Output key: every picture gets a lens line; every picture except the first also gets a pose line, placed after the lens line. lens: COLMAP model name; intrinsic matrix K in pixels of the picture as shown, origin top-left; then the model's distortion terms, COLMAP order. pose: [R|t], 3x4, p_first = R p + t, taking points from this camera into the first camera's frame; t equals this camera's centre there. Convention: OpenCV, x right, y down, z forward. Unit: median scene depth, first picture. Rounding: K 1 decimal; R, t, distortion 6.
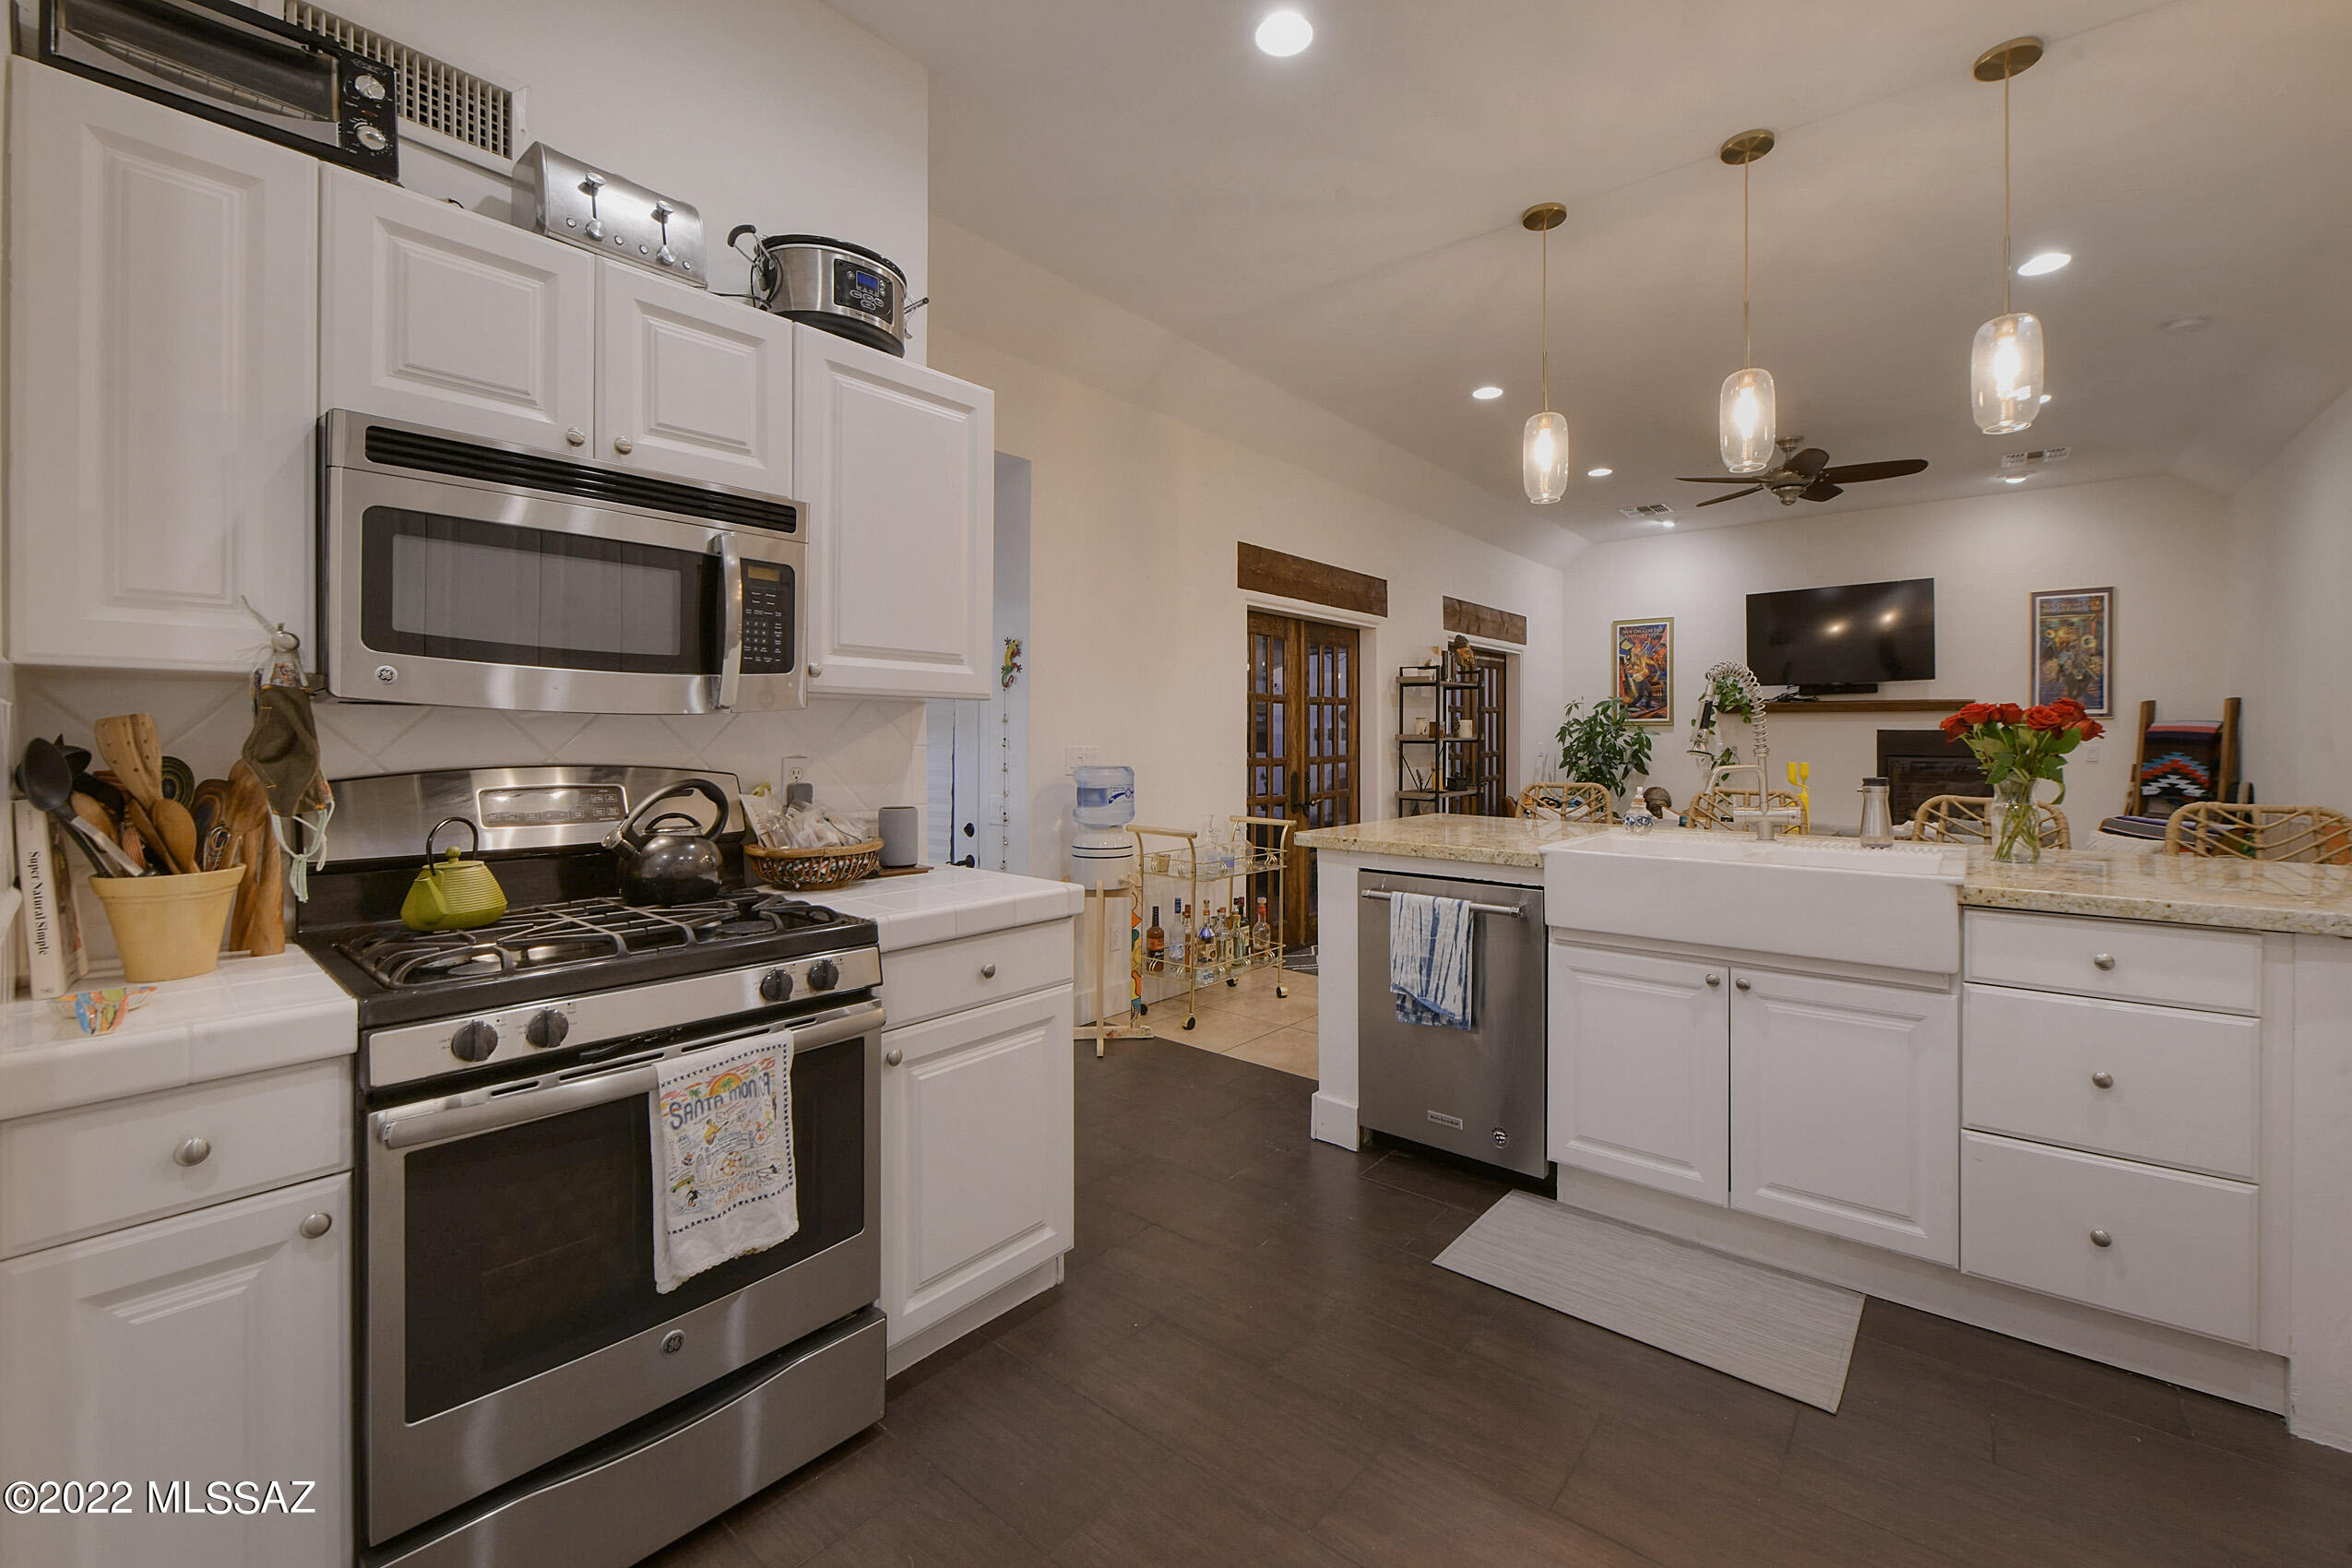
lens RADIAL K [[951.4, 0, 1176.0], [0, 951.4, 784.0], [0, 0, 1]] dist [-0.000422, -0.000122]
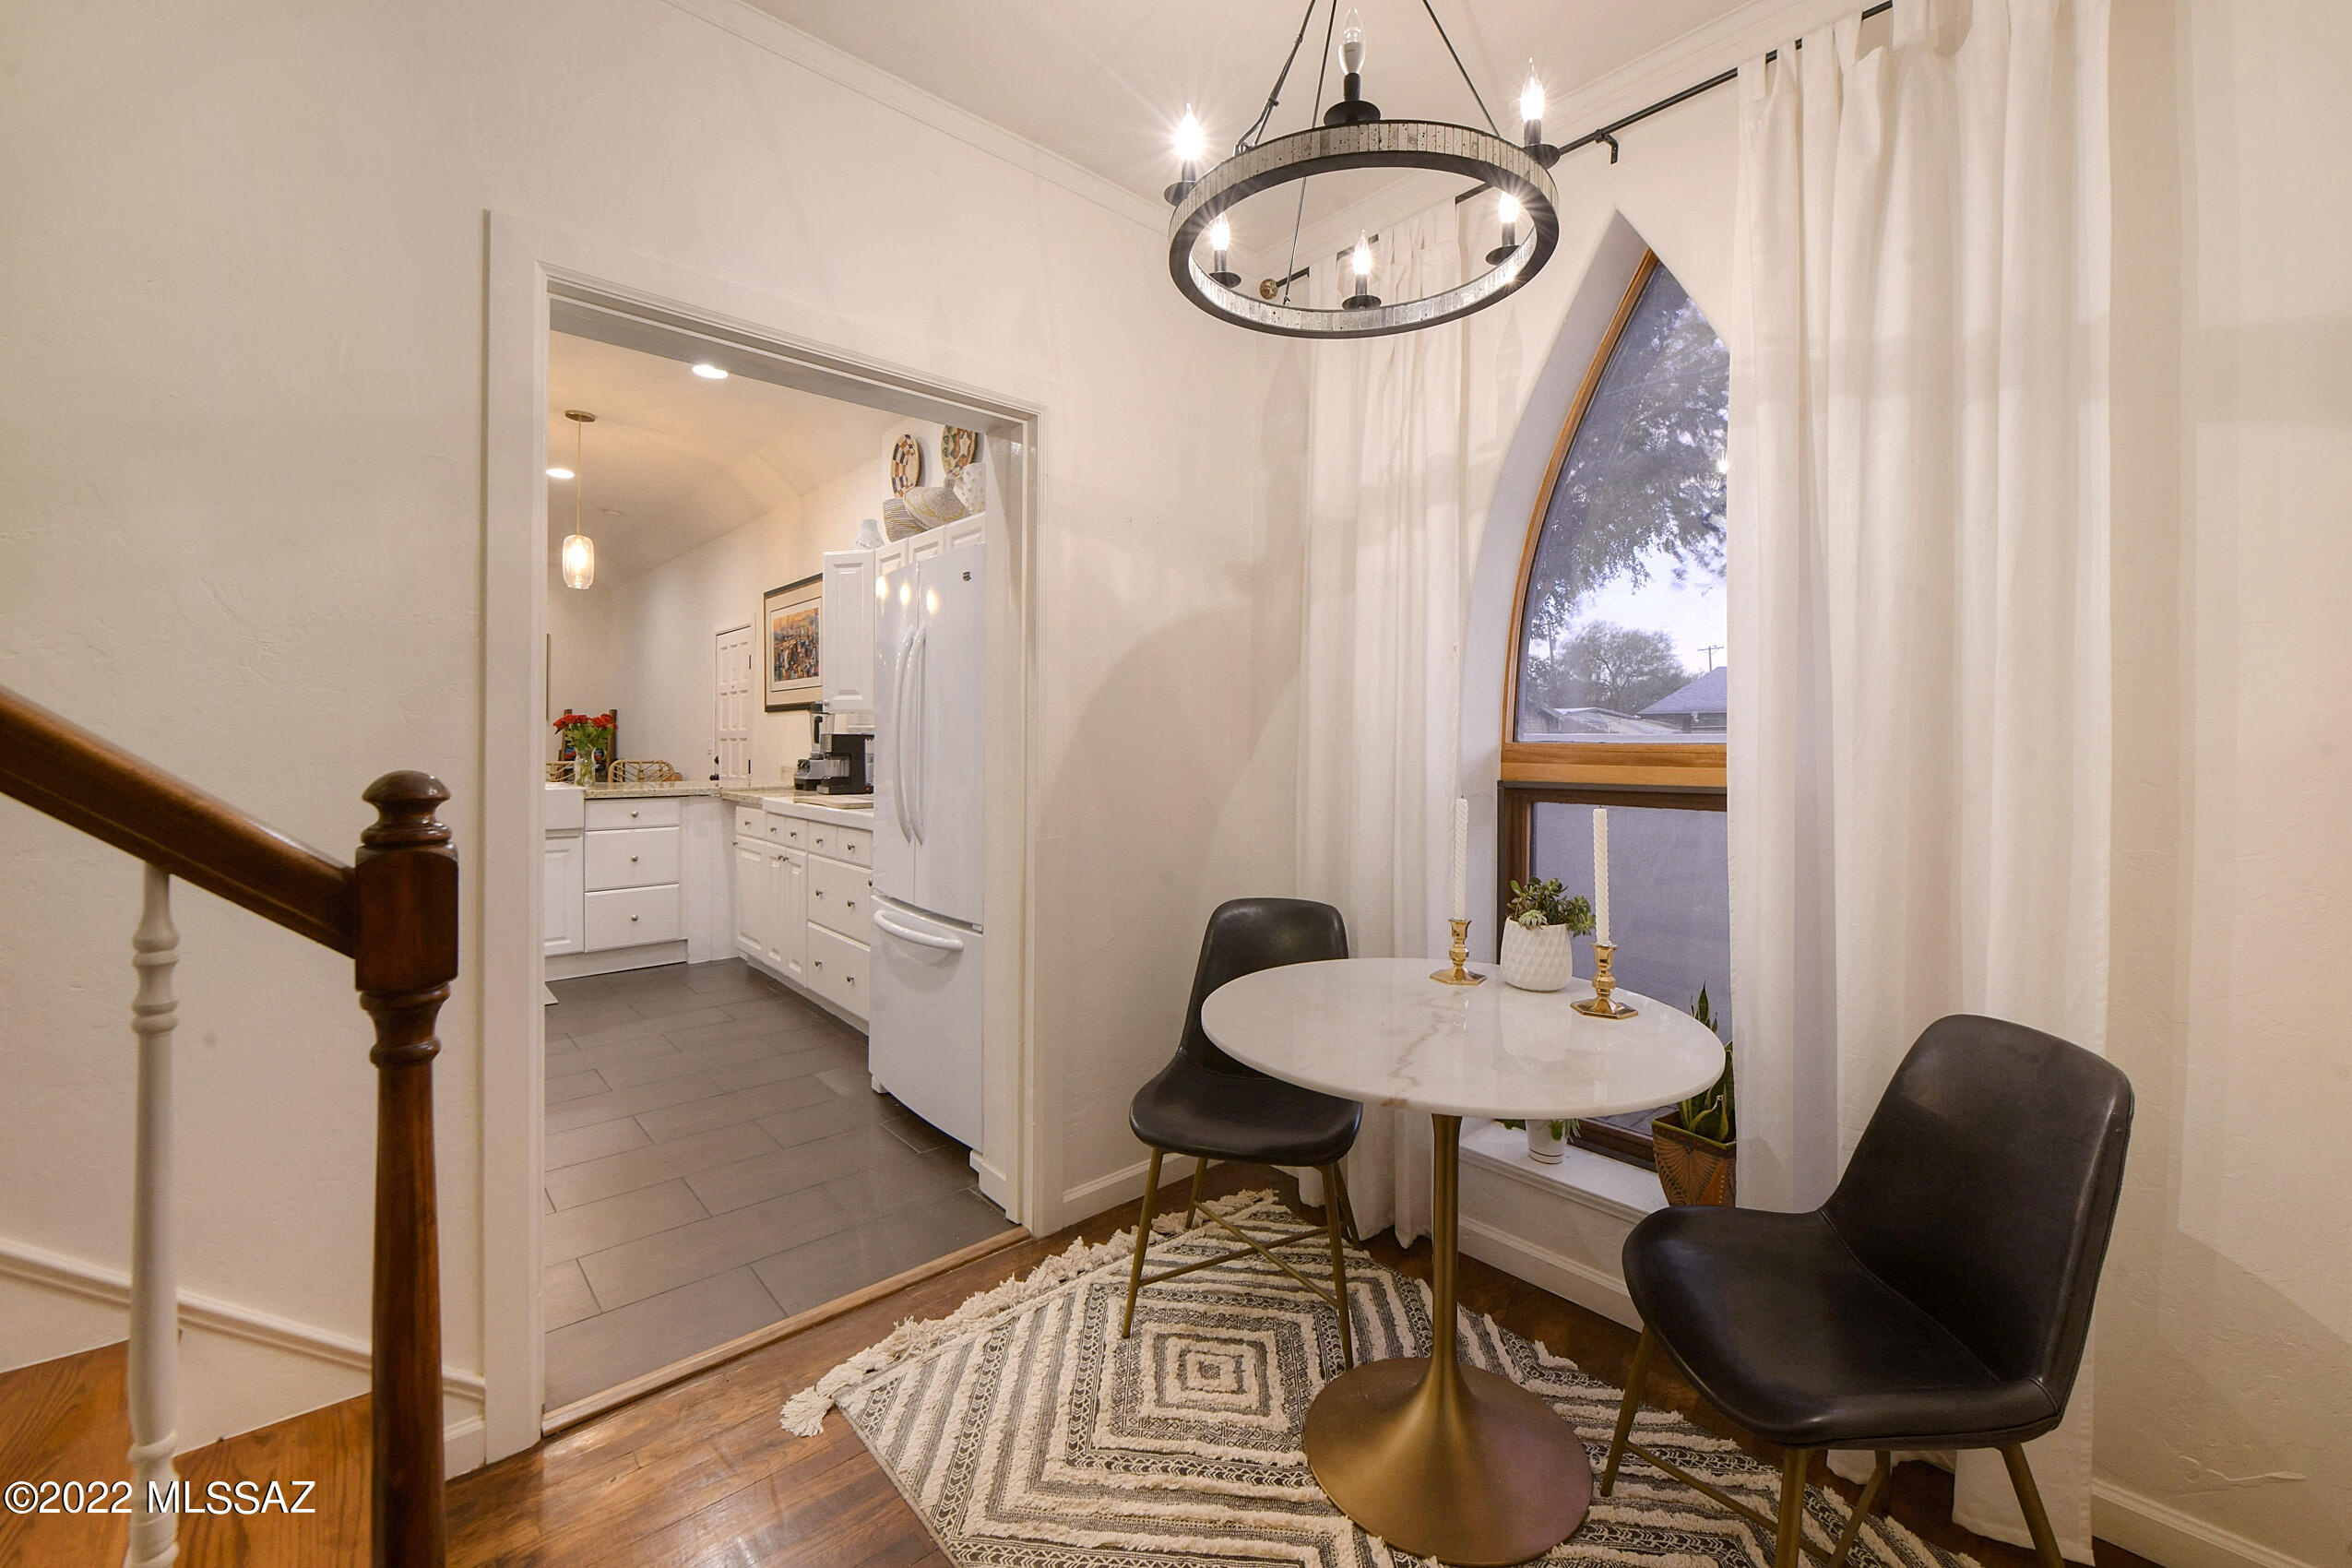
lens RADIAL K [[951.4, 0, 1176.0], [0, 951.4, 784.0], [0, 0, 1]] dist [-0.000422, -0.000122]
pose [[0.173098, -0.030012, 0.984447, -1.271748], [-0.000570, 0.999532, 0.030572, 0.011357], [-0.984904, -0.005853, 0.173000, -0.888653]]
